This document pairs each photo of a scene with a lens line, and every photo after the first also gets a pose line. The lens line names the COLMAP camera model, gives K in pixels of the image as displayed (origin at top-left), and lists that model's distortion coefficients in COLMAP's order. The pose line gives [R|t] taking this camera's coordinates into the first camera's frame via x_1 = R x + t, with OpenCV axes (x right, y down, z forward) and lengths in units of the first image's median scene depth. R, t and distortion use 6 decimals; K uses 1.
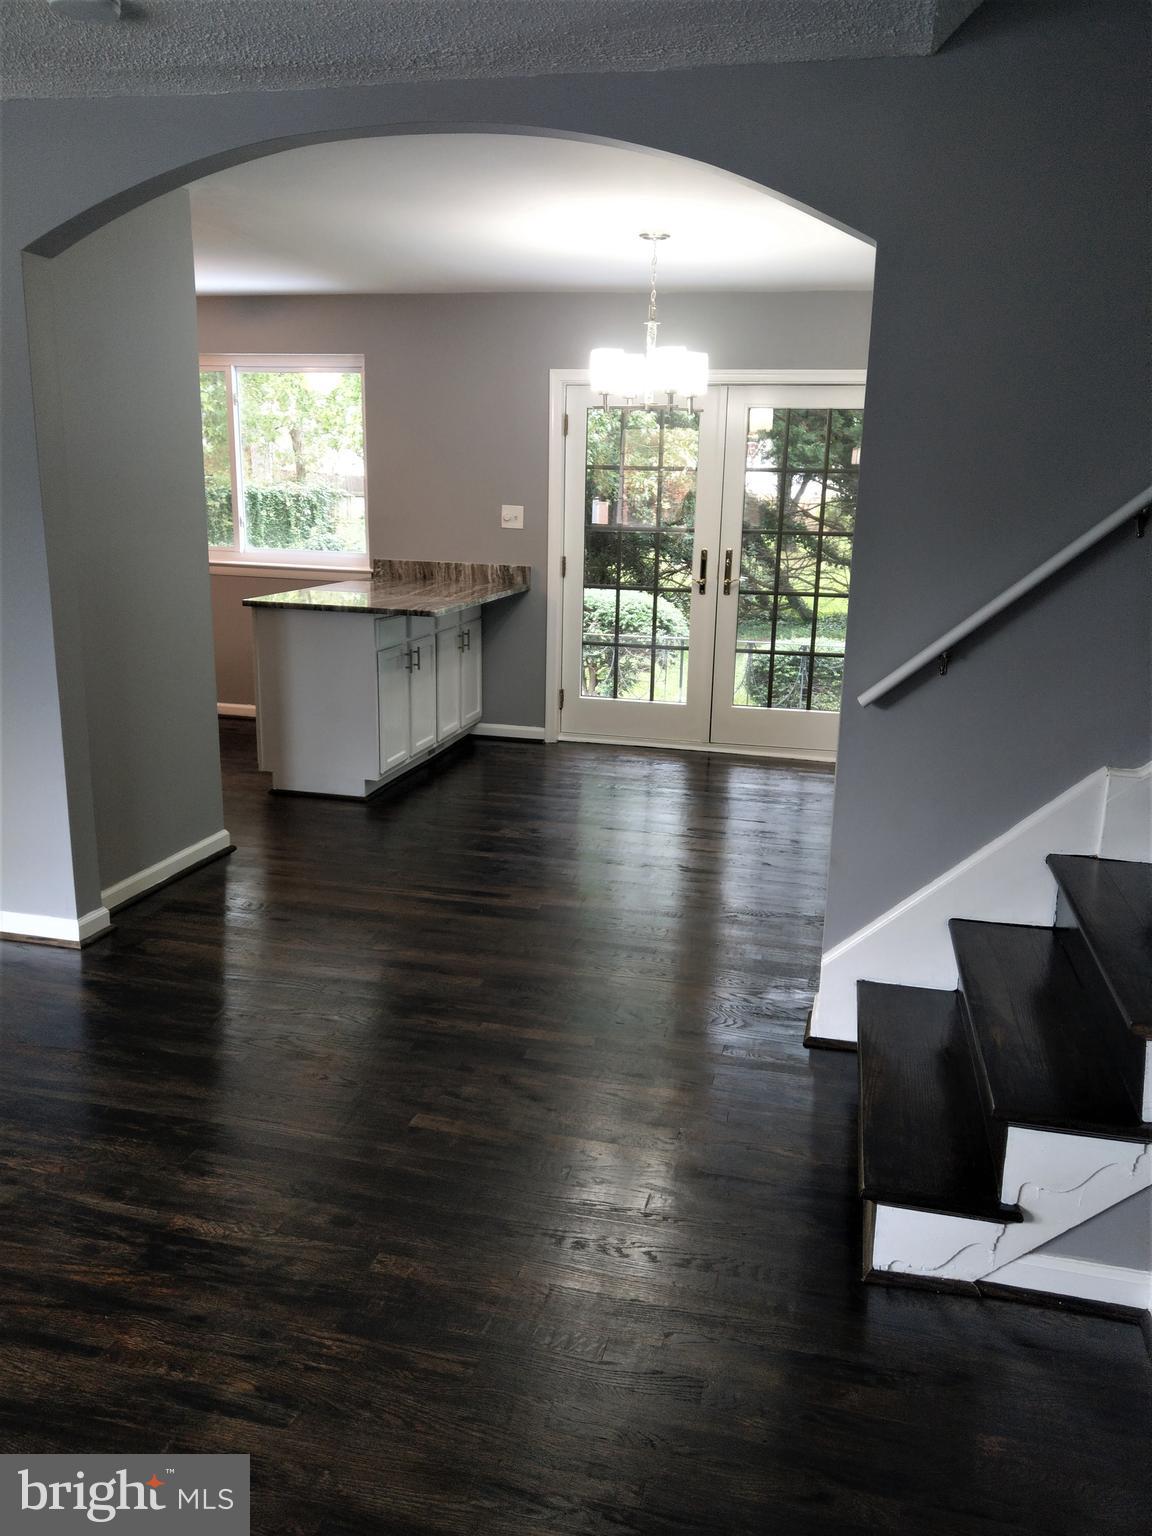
lens RADIAL K [[1185.2, 0, 598.7], [0, 1185.2, 768.4], [0, 0, 1]] dist [0.126938, -0.243895]
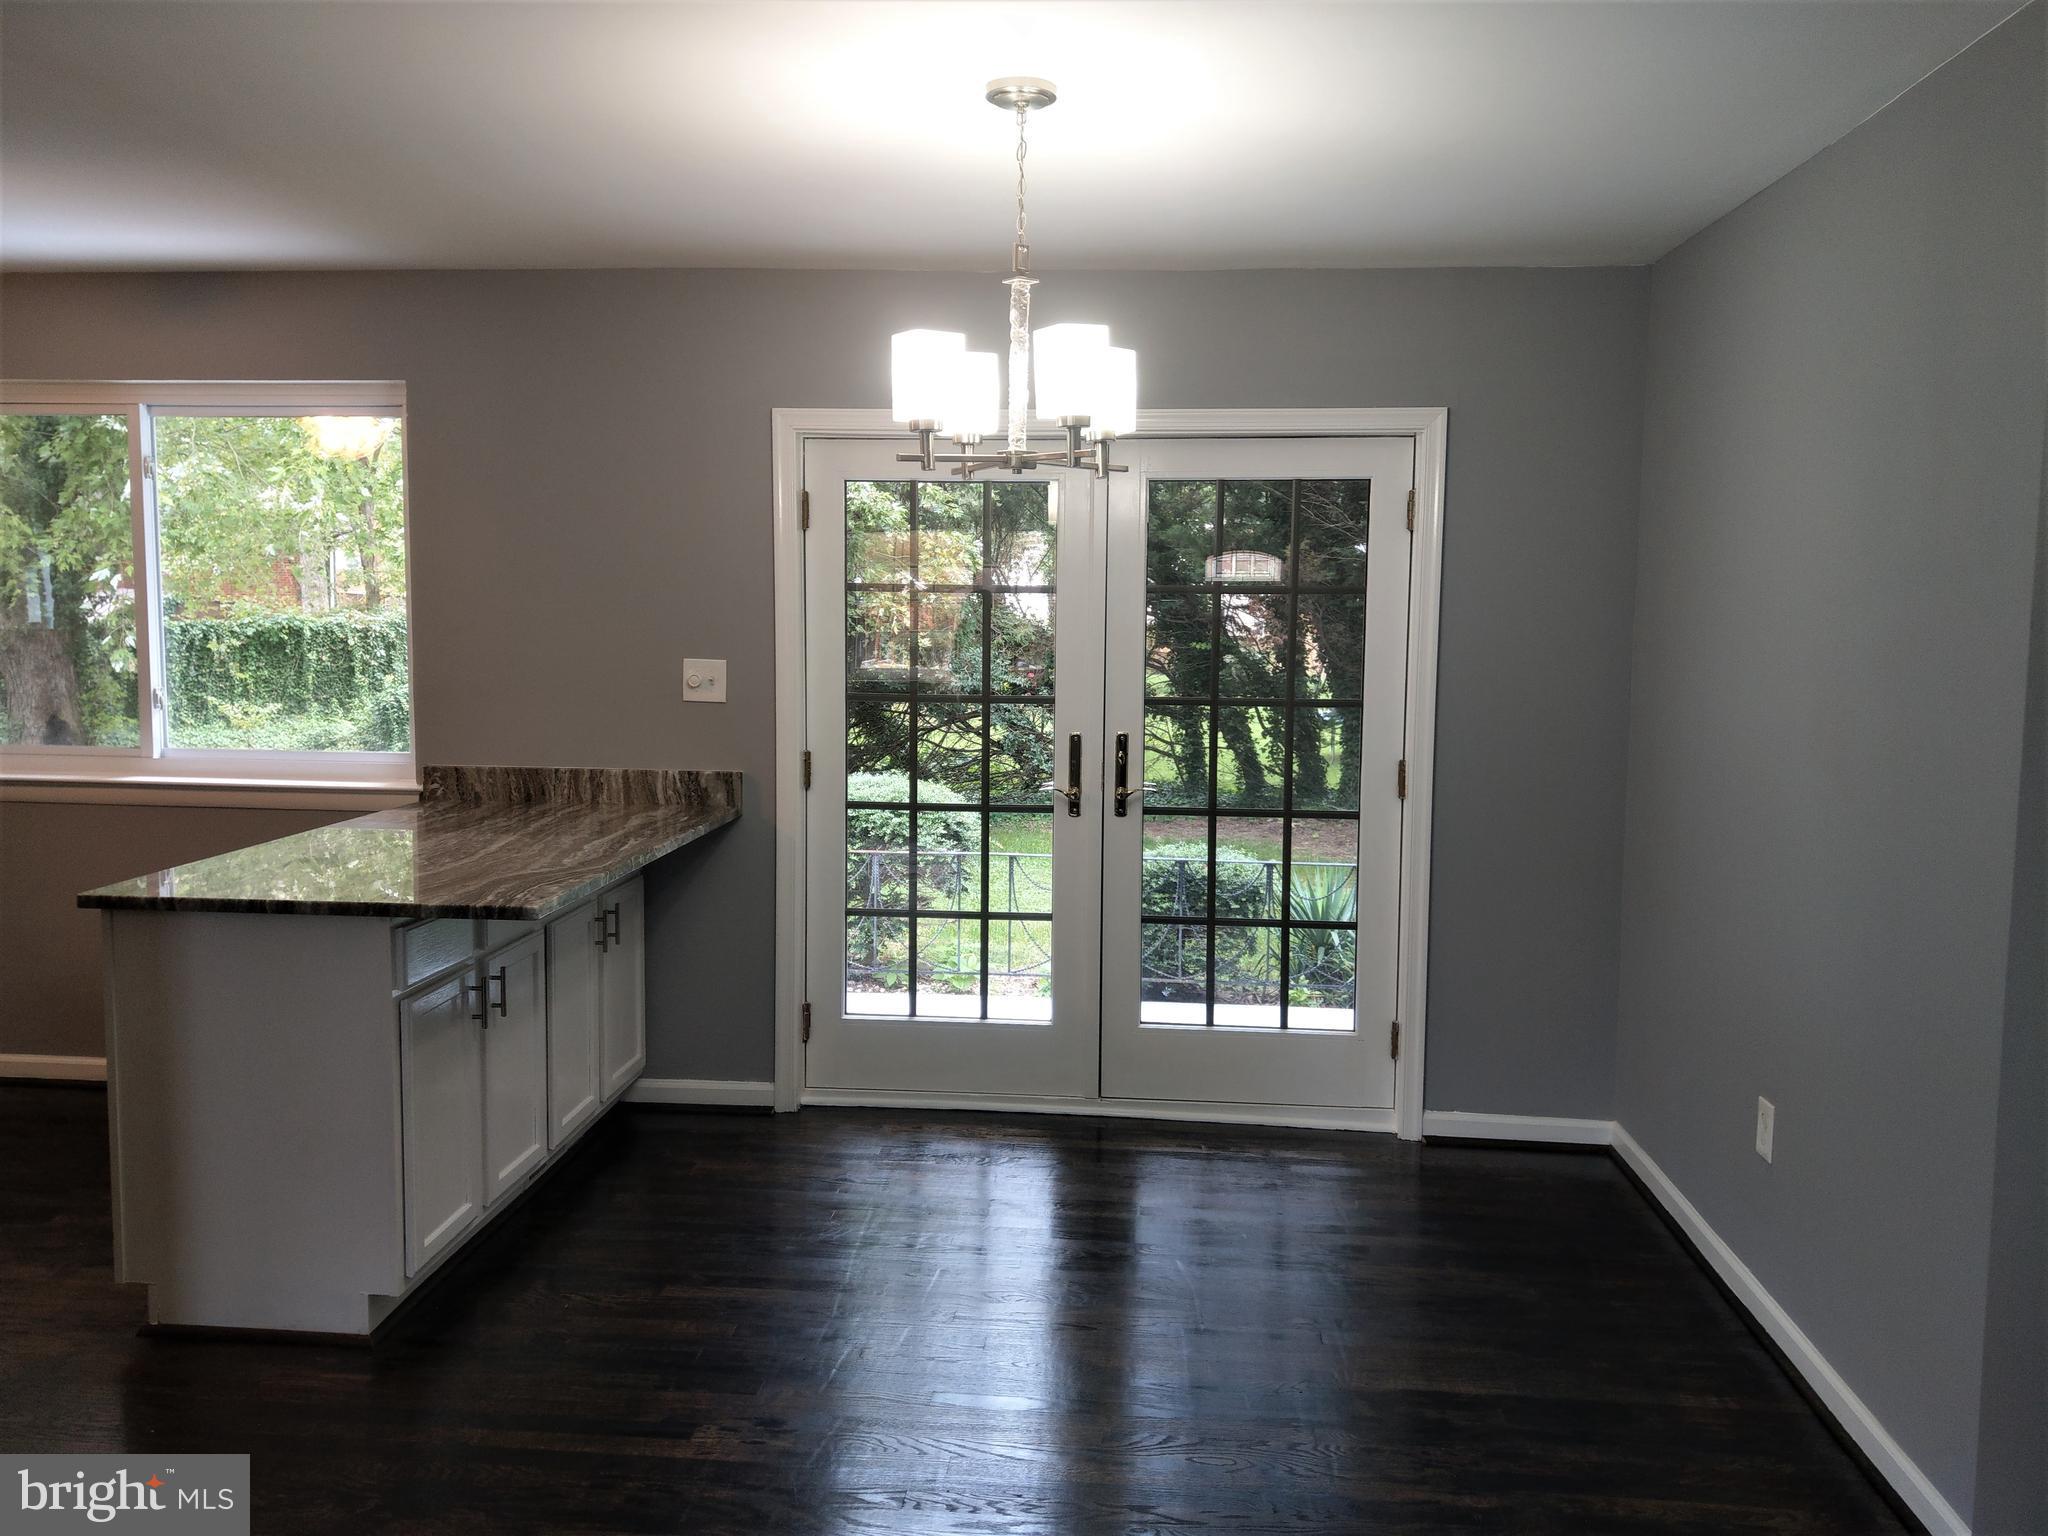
lens RADIAL K [[1580.3, 0, 1053.2], [0, 1580.3, 754.7], [0, 0, 1]] dist [0.126938, -0.243895]
pose [[0.987865, -0.027017, 0.152948, -0.028757], [0.048051, 0.989606, -0.135543, -0.076520], [-0.147696, 0.141248, 0.978895, 0.299977]]
